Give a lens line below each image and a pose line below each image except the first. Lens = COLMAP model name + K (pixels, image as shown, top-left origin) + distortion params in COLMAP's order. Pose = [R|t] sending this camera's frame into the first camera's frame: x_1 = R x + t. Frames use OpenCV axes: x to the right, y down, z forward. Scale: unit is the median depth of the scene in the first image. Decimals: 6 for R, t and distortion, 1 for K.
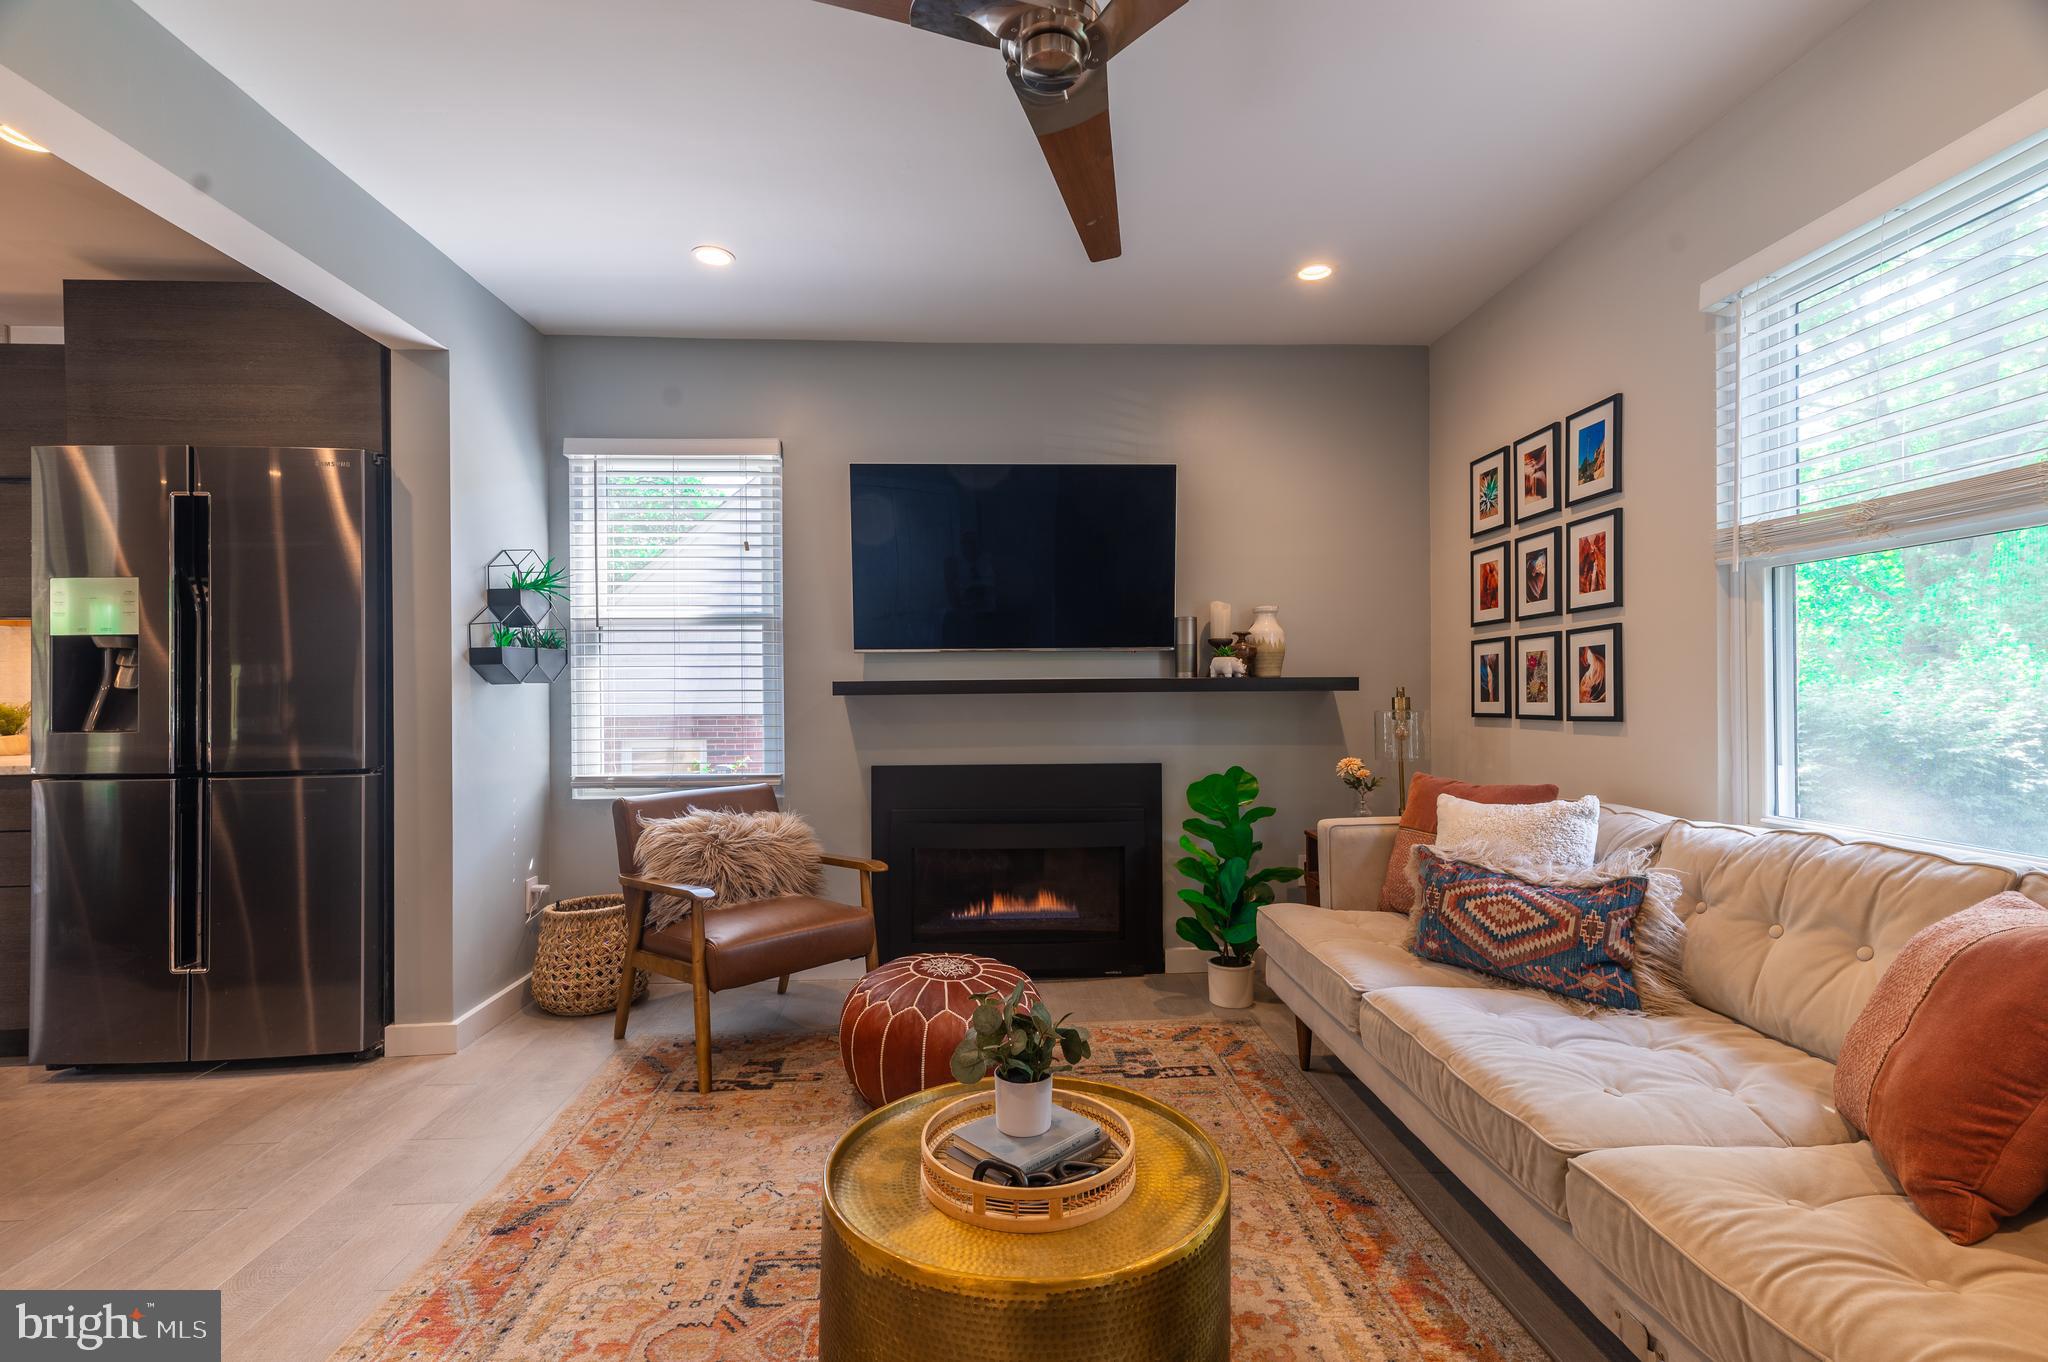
lens RADIAL K [[916.7, 0, 1020.0], [0, 916.7, 690.8], [0, 0, 1]] dist [0.017276, -0.000680]
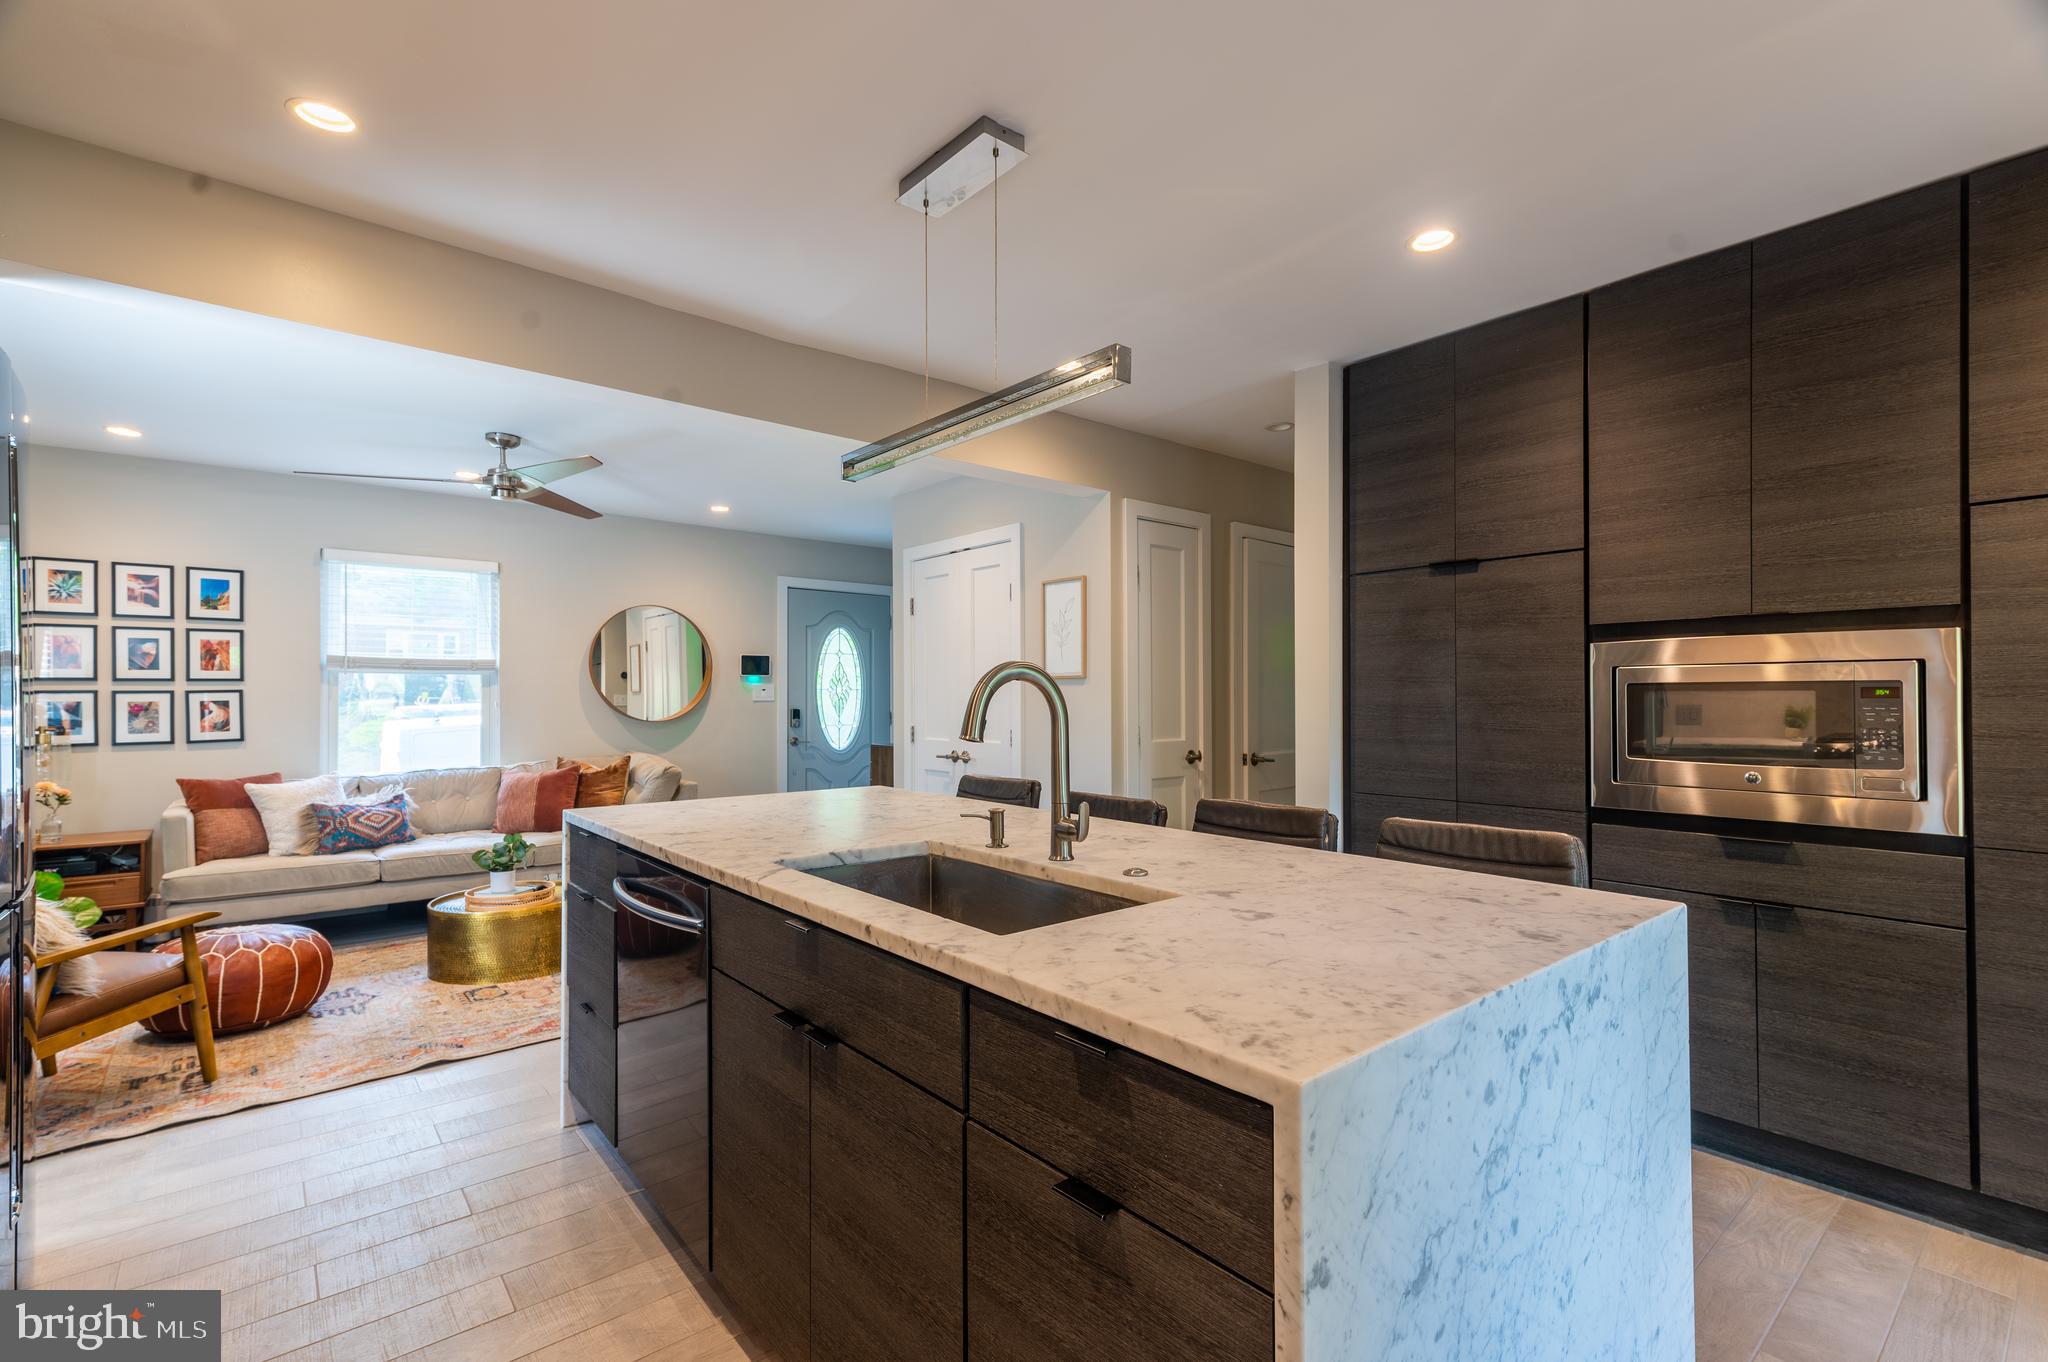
lens RADIAL K [[916.7, 0, 1020.0], [0, 916.7, 690.8], [0, 0, 1]] dist [0.017276, -0.000680]
pose [[-0.605087, 0.013085, 0.796052, -1.671557], [0.004481, 0.999905, -0.013030, -0.034637], [-0.796146, -0.004317, -0.605089, 0.787892]]
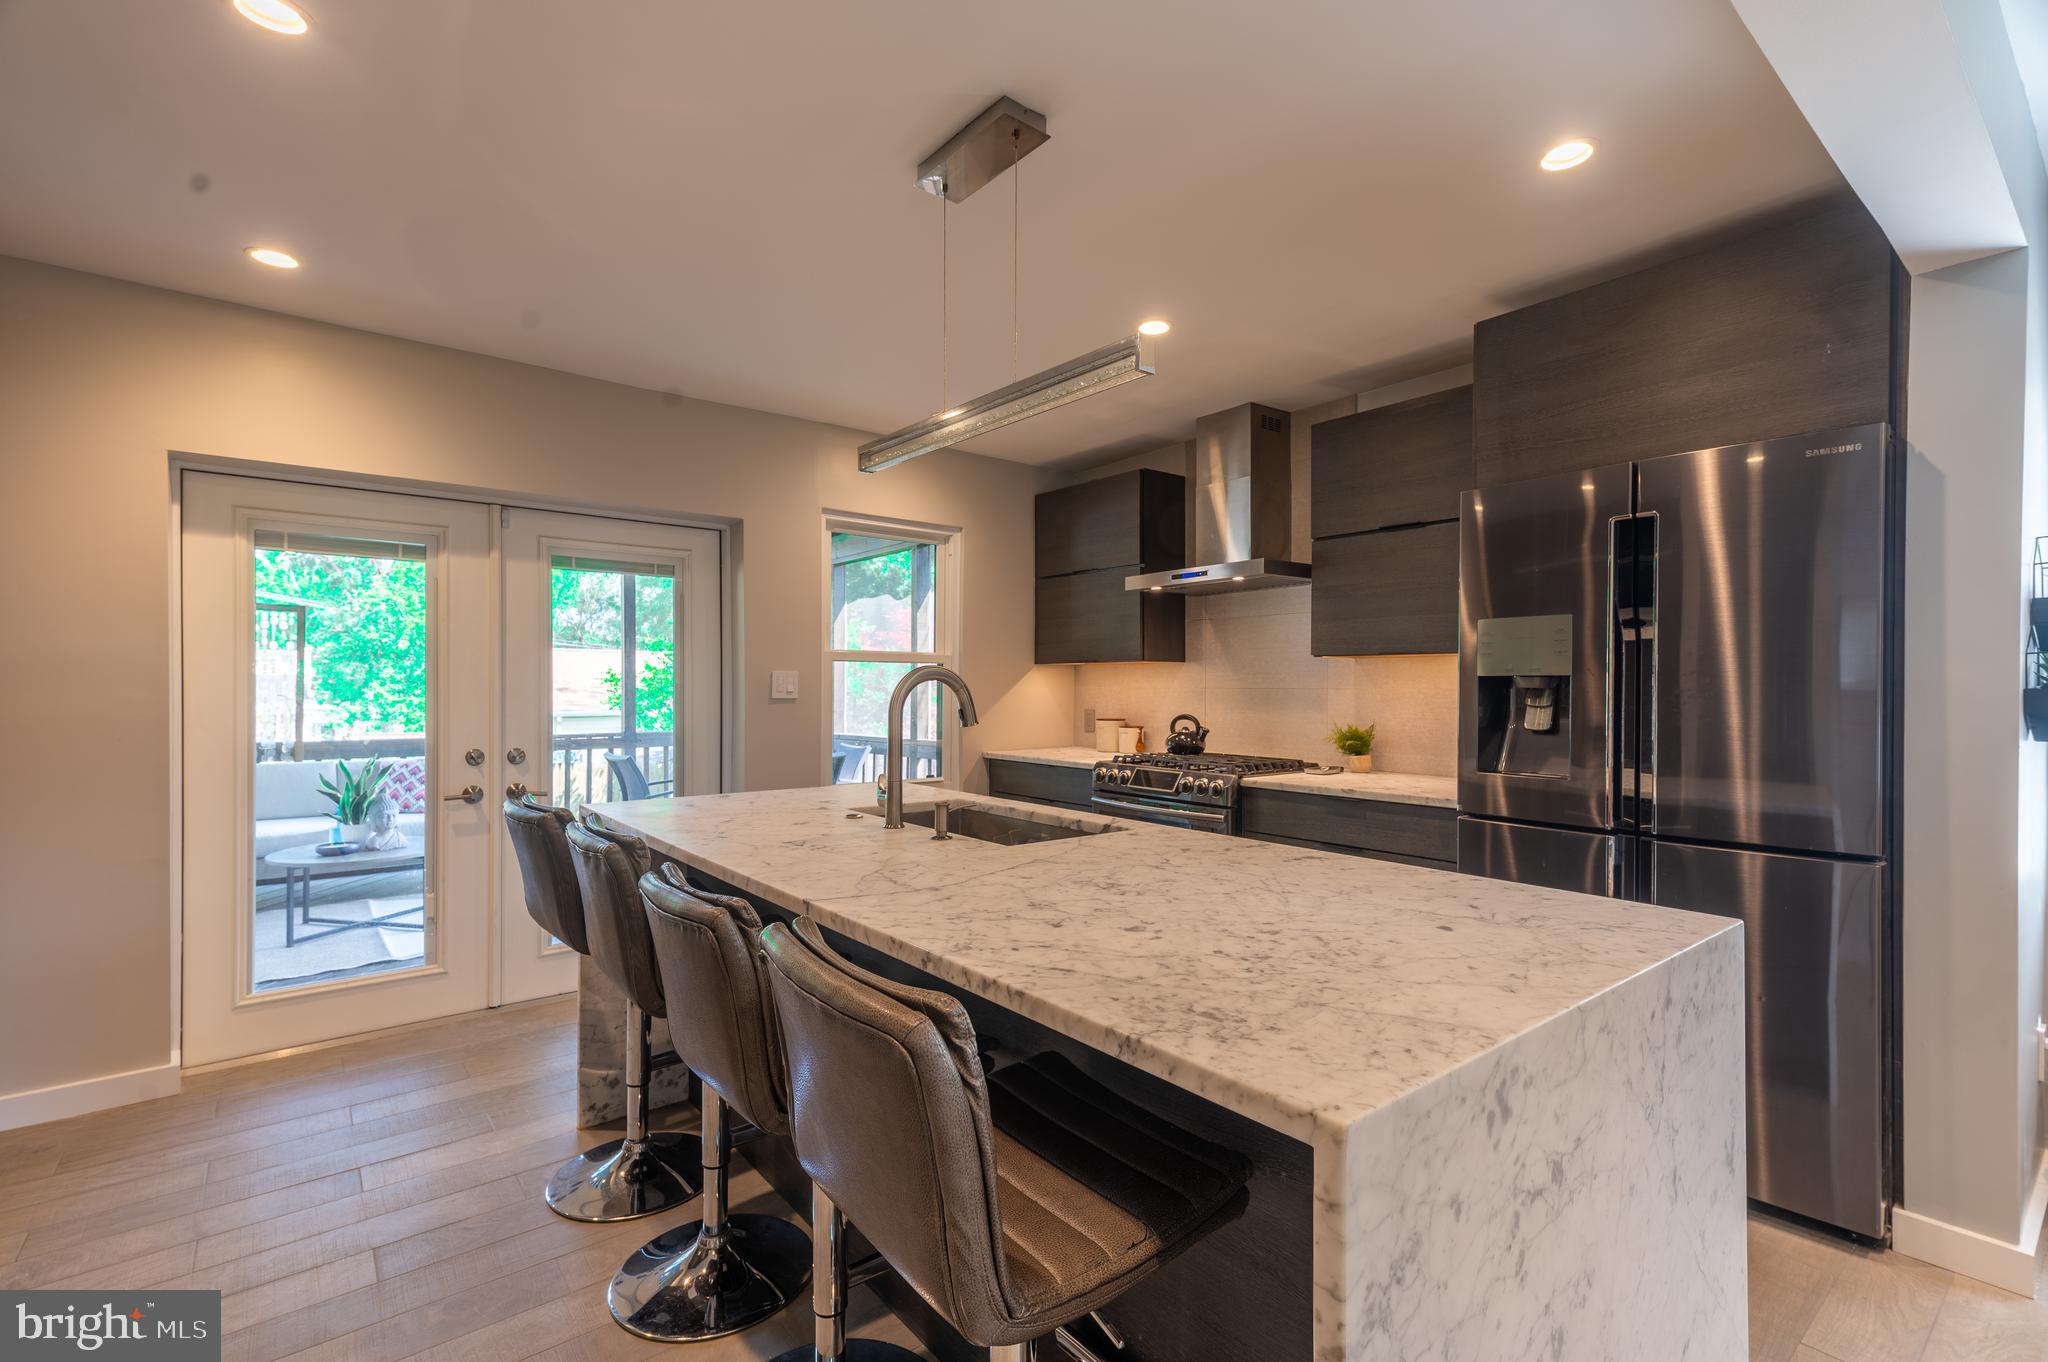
lens RADIAL K [[916.7, 0, 1020.0], [0, 916.7, 690.8], [0, 0, 1]] dist [0.017276, -0.000680]
pose [[0.583978, 0.014708, -0.811636, -0.493407], [-0.005742, 0.999886, 0.013988, -0.051893], [0.811749, -0.003508, 0.583996, 0.010420]]
